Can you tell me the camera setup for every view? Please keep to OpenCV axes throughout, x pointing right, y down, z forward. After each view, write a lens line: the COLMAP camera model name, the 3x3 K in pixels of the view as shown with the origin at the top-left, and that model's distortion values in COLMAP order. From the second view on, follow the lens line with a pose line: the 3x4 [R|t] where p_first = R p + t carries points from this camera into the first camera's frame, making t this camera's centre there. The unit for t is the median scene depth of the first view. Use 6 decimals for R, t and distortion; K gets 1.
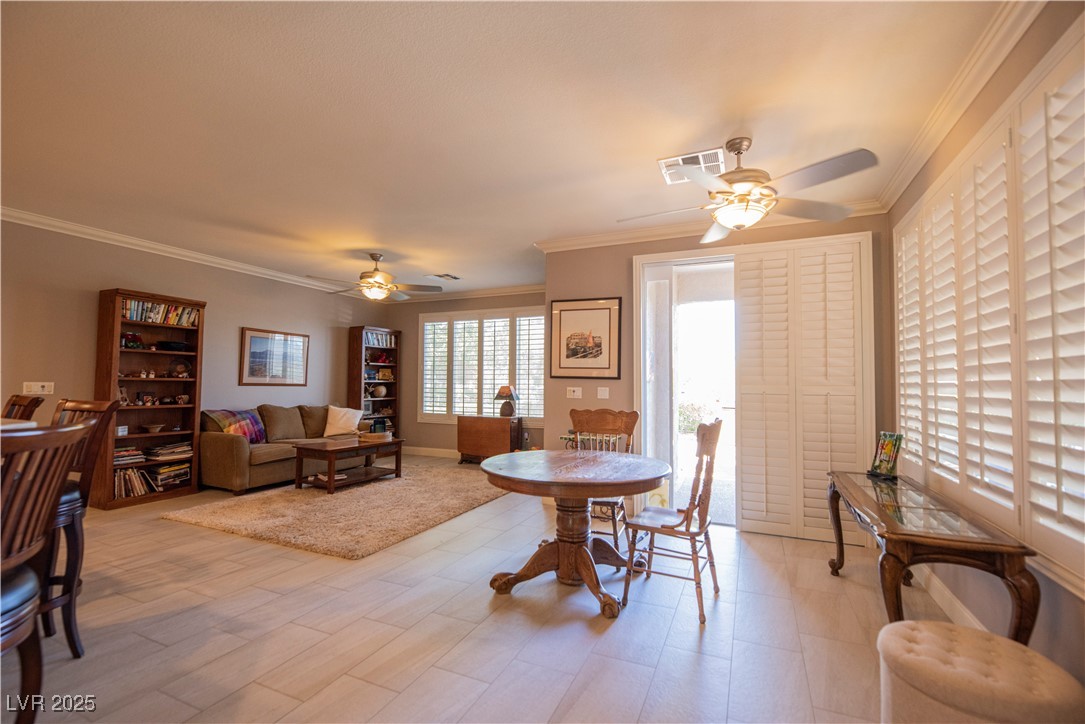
lens RADIAL K [[475.0, 0, 543.1], [0, 475.0, 363.7], [0, 0, 1]] dist [-0.001233, -0.001687]
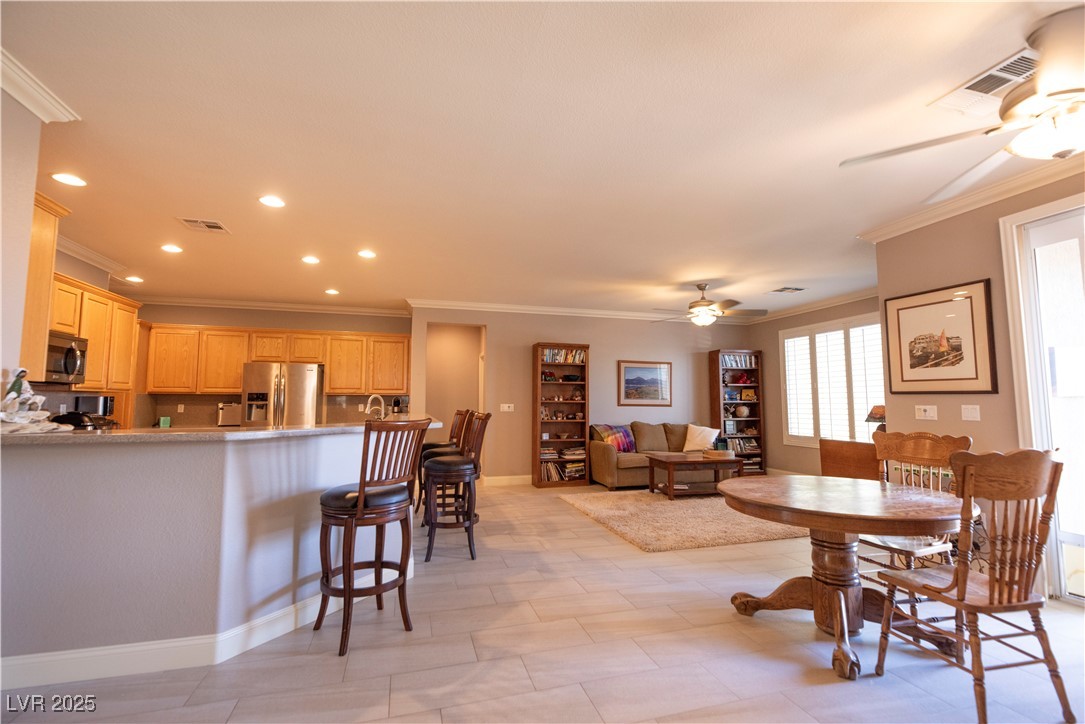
lens RADIAL K [[475.0, 0, 541.1], [0, 475.0, 362.2], [0, 0, 1]] dist [-0.001233, -0.001687]
pose [[0.638052, -0.075528, -0.766280, 0.259731], [0.036761, 0.997031, -0.067662, 0.008731], [0.769115, 0.015003, 0.638934, 0.024405]]
